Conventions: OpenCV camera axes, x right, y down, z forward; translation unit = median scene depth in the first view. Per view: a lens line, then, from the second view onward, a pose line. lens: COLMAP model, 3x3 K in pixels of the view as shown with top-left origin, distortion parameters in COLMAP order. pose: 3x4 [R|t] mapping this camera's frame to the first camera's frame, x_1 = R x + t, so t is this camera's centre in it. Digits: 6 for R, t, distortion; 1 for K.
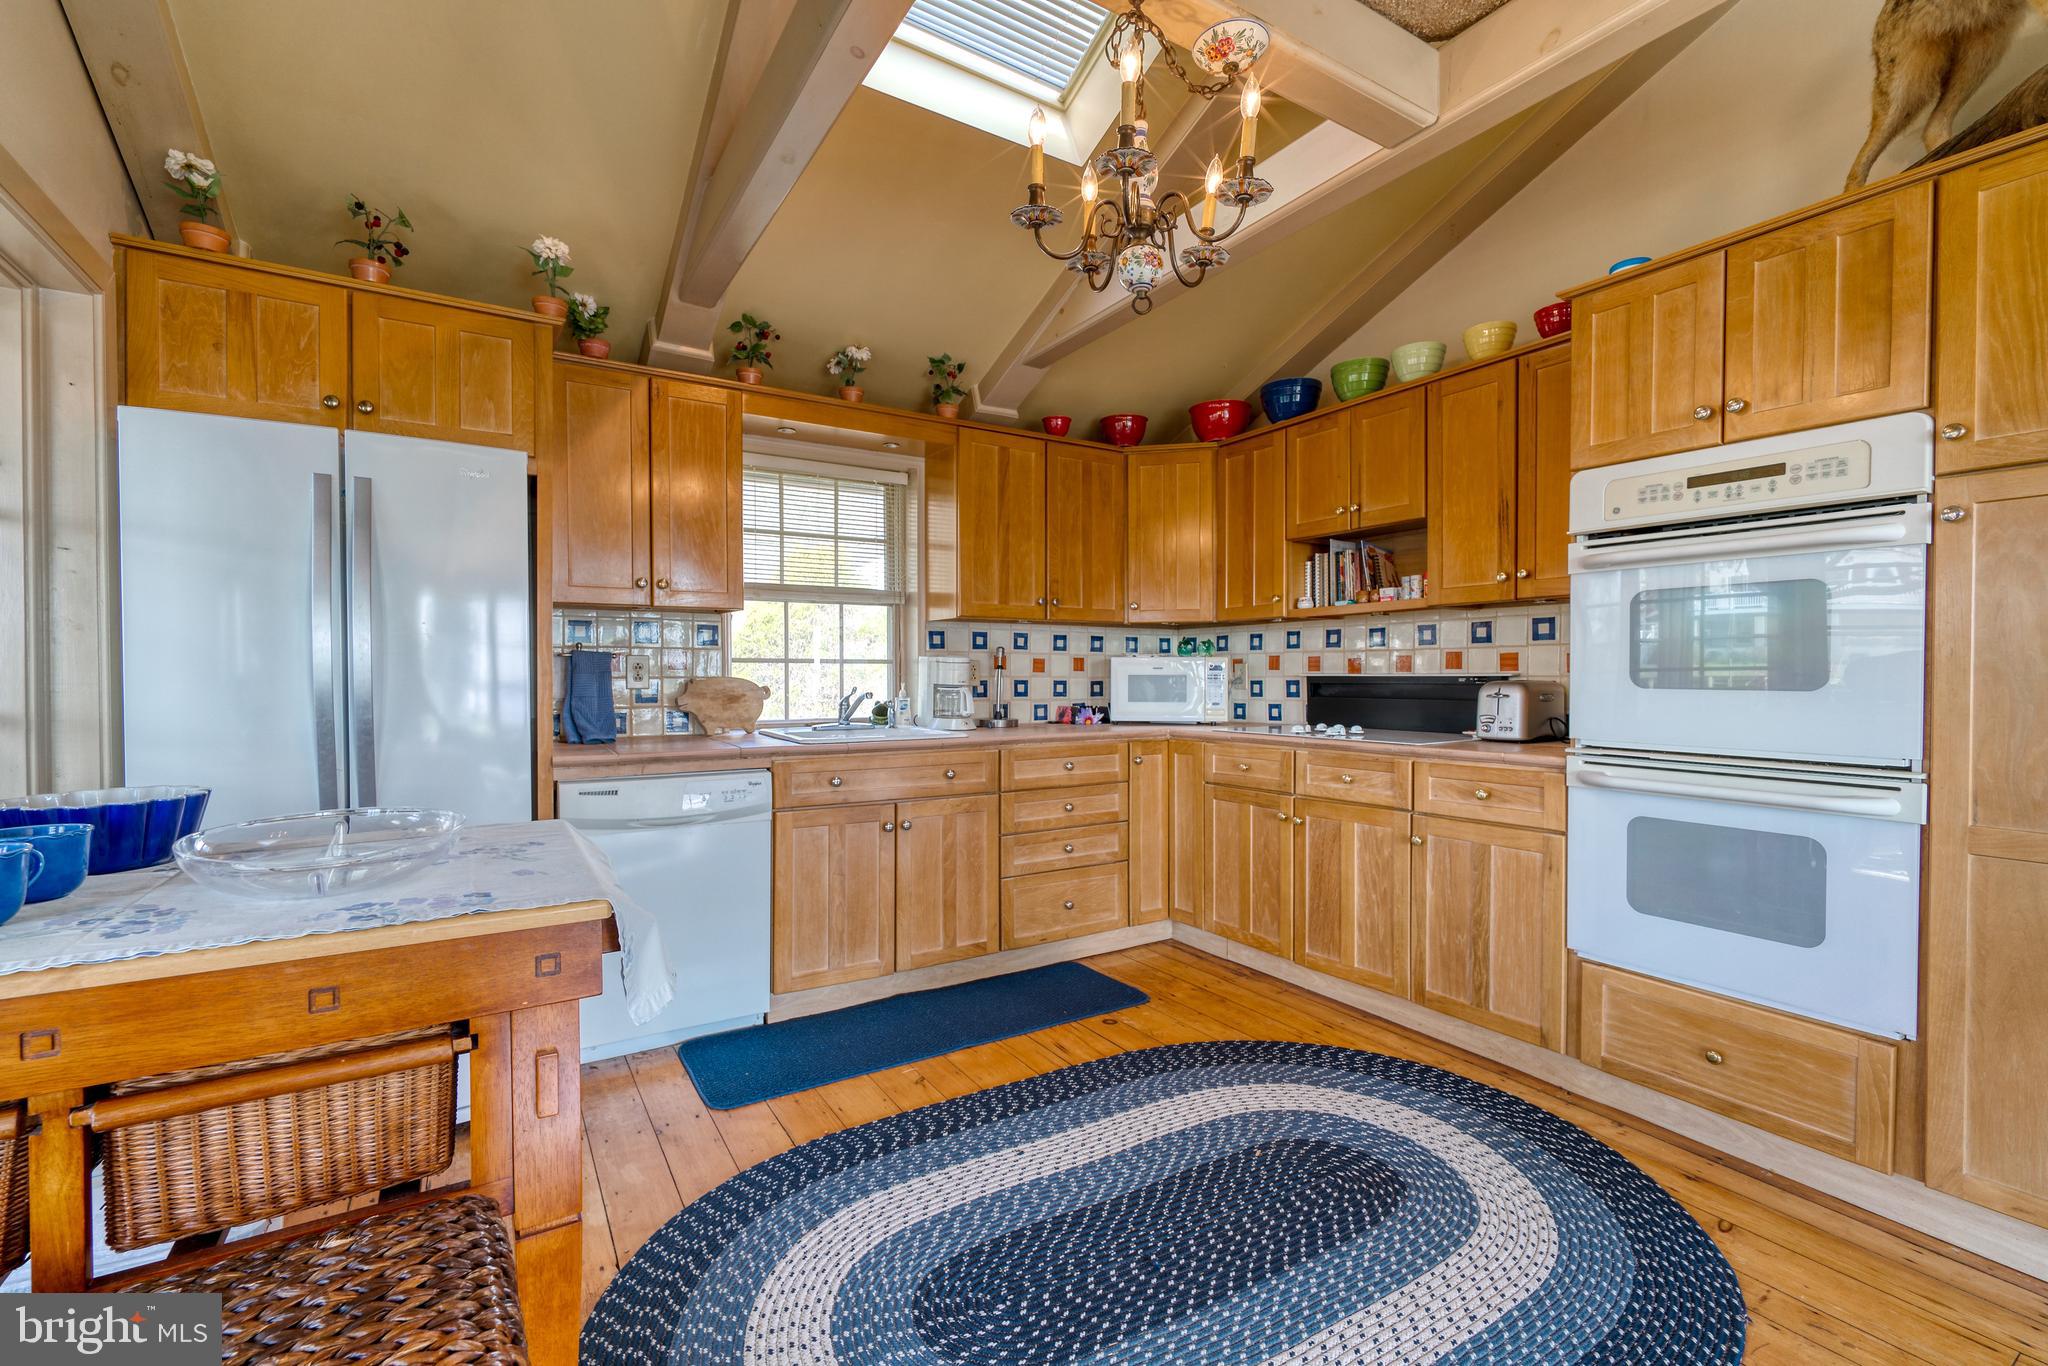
lens RADIAL K [[875.6, 0, 1016.4], [0, 875.6, 682.5], [0, 0, 1]] dist [-0.002309, 0.000170]
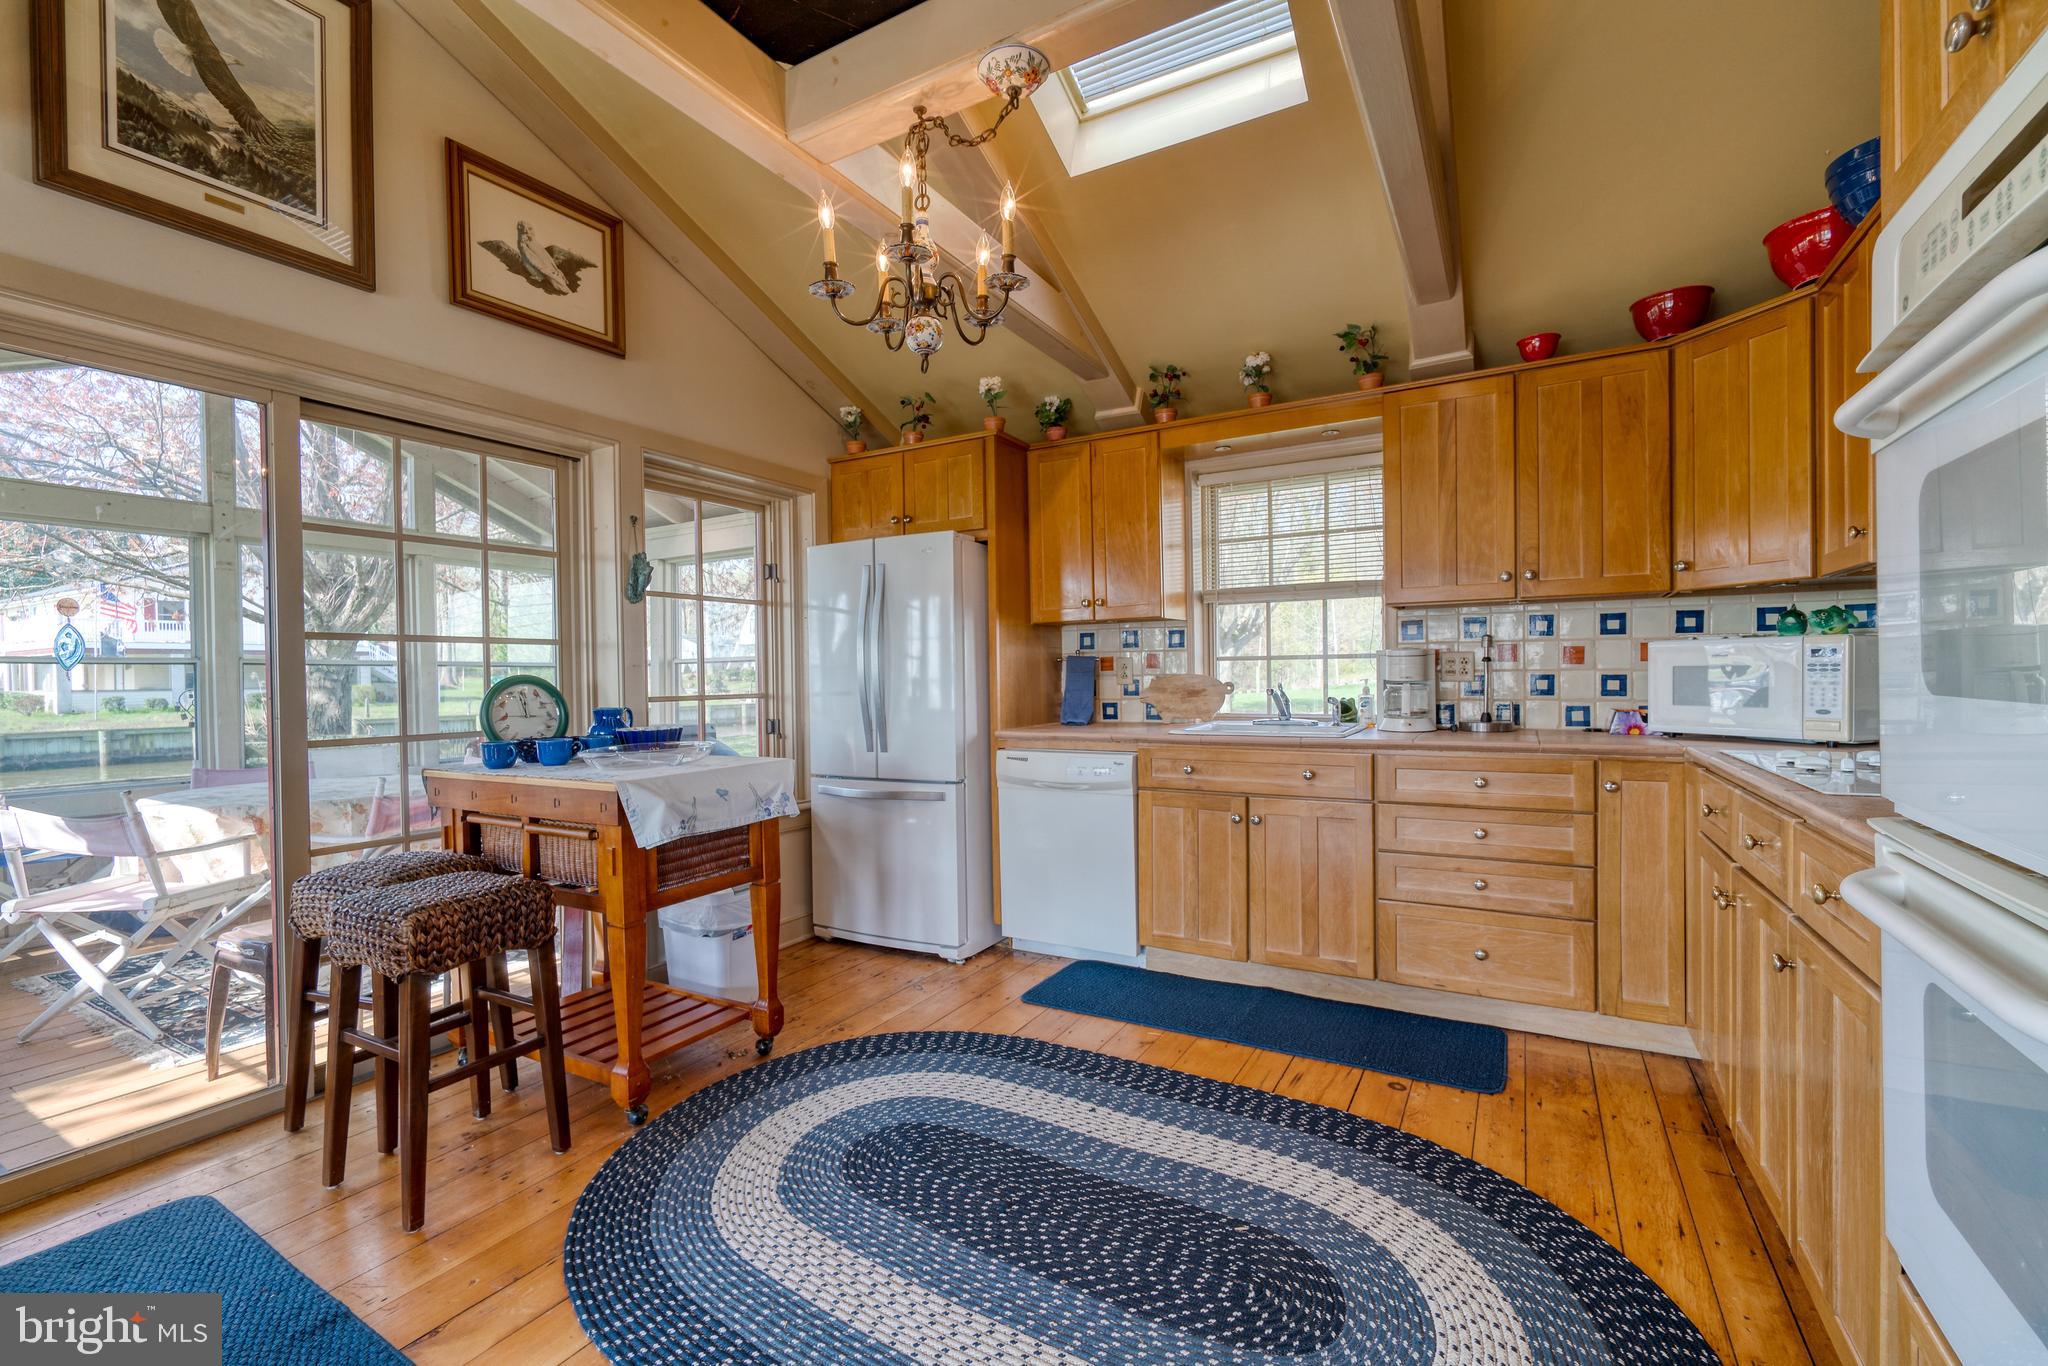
lens RADIAL K [[875.6, 0, 1016.4], [0, 875.6, 682.5], [0, 0, 1]] dist [-0.002309, 0.000170]
pose [[0.476606, 0.001798, -0.879115, 0.645820], [0.005886, 0.999969, 0.005237, -0.003192], [0.879097, -0.007670, 0.476581, 0.279604]]
